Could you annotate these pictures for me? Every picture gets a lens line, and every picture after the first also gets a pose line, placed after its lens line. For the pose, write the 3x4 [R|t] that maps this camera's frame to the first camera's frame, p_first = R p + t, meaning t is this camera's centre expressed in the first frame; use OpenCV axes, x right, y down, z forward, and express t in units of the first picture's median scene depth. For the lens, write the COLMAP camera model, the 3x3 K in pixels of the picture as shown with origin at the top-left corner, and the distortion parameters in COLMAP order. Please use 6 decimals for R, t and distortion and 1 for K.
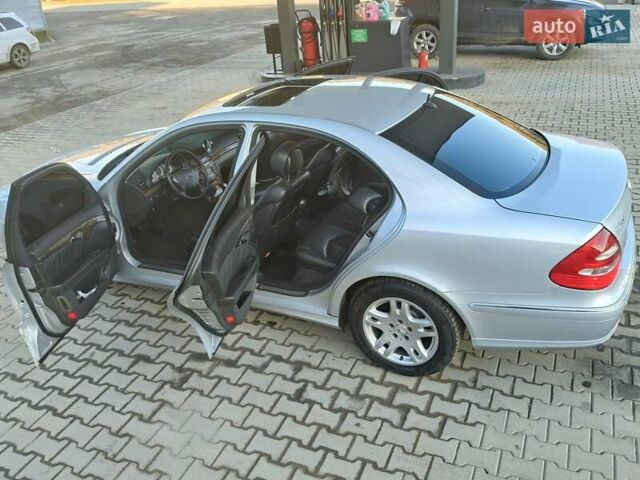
lens RADIAL K [[535.3, 0, 328.8], [0, 535.3, 230.1], [0, 0, 1]] dist [0.047625, -0.005873]
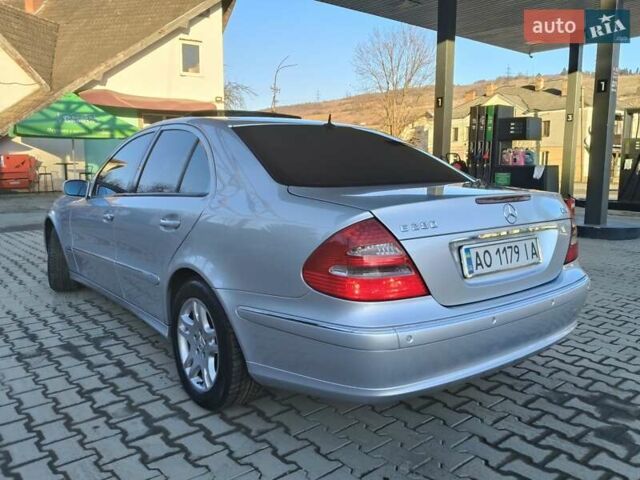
lens RADIAL K [[508.2, 0, 320.0], [0, 508.2, 240.0], [0, 0, 1]] dist [-0.002166, -0.009201]
pose [[0.900752, 0.134740, -0.412906, 0.610382], [-0.244089, 0.943377, -0.224635, 0.164860], [0.359258, 0.303126, 0.882637, 0.312907]]
